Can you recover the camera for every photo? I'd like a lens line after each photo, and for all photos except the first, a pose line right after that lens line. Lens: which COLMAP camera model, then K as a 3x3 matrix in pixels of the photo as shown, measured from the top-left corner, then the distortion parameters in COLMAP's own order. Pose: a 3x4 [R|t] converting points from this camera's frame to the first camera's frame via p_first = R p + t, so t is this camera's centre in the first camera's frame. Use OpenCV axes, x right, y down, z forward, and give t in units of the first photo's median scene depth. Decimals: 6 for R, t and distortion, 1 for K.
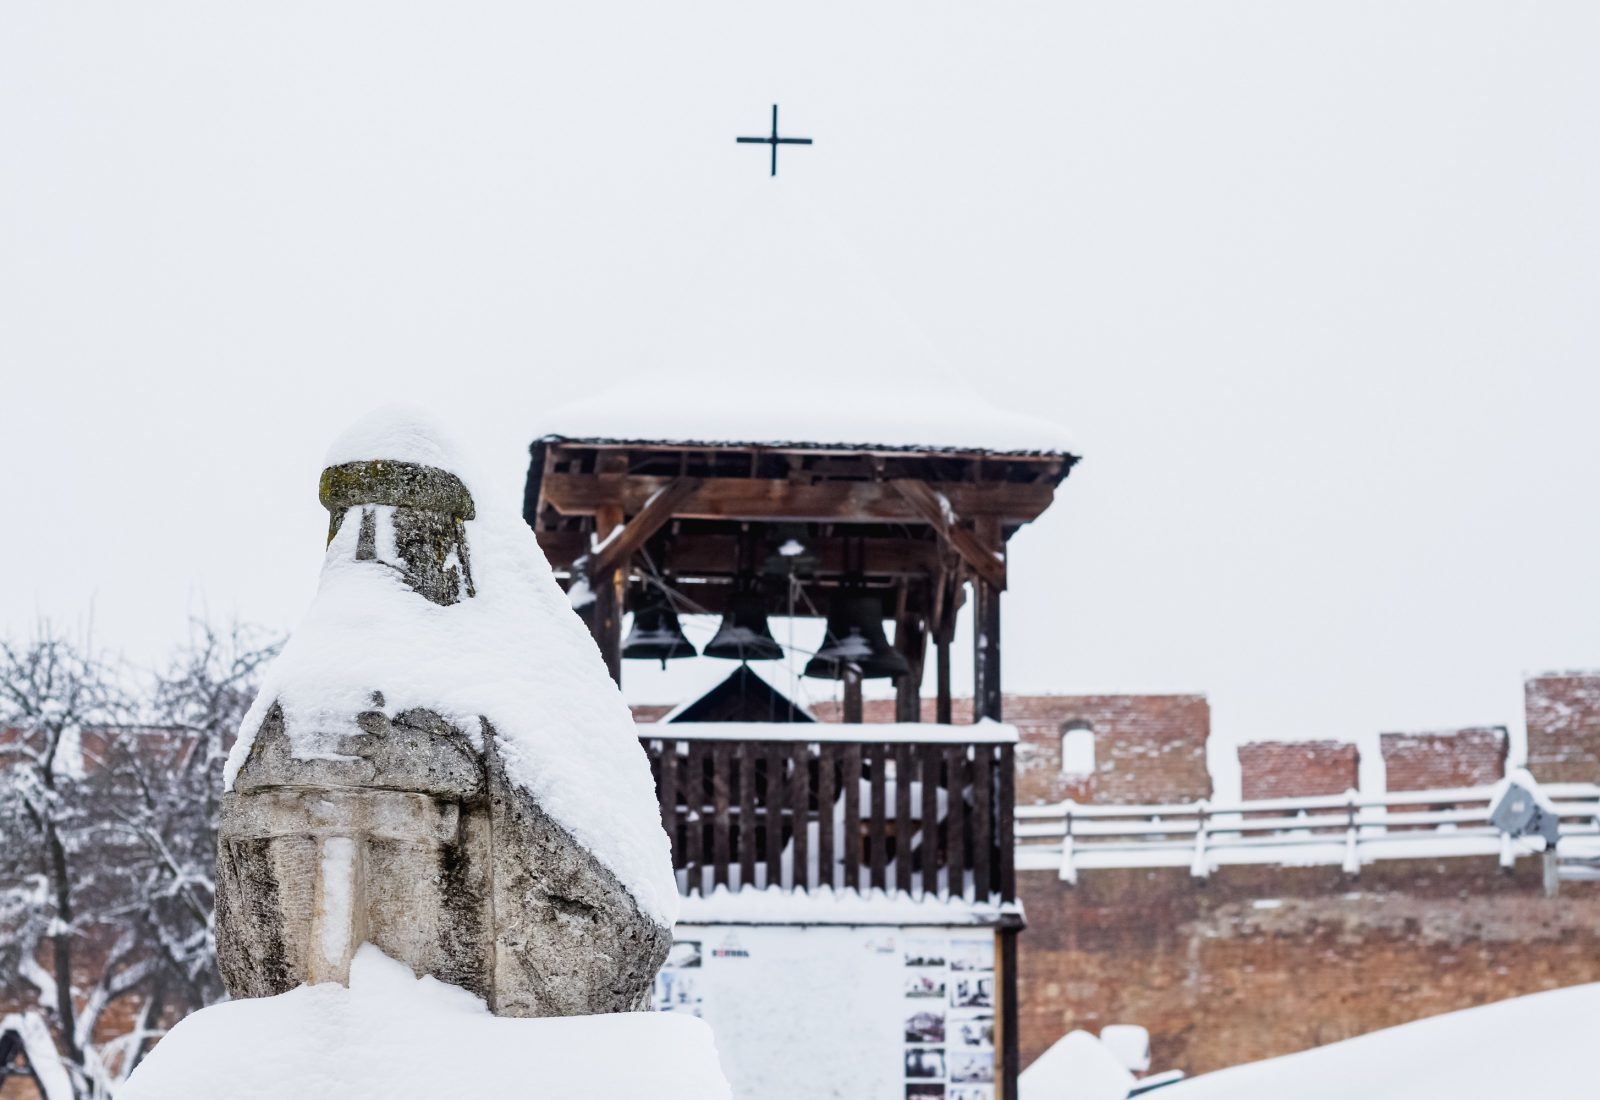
lens RADIAL K [[3958.2, 0, 800.0], [0, 3958.2, 550.0], [0, 0, 1]] dist [-0.013556, -1.265668]
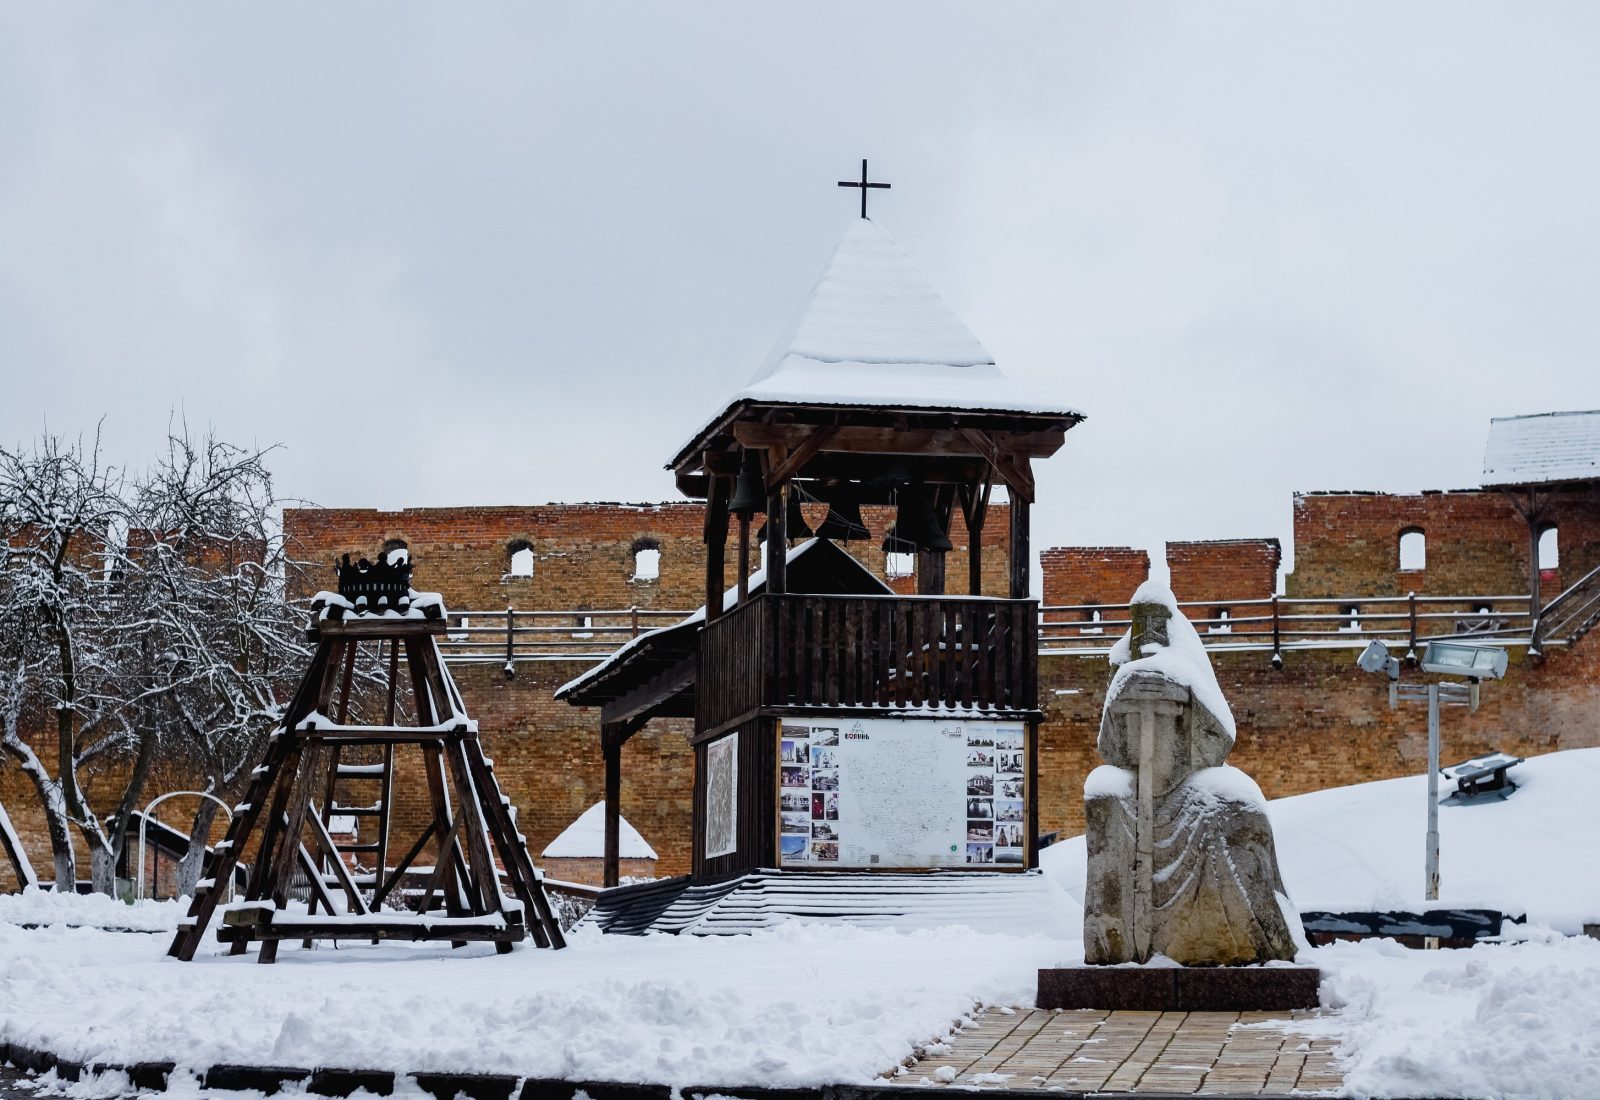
lens RADIAL K [[3958.2, 0, 800.0], [0, 3958.2, 550.0], [0, 0, 1]] dist [-0.013556, -1.265668]
pose [[0.997777, 0.013331, 0.065293, -0.139783], [-0.017007, 0.998282, 0.056075, -0.056332], [-0.064434, -0.057061, 0.996289, -0.528110]]
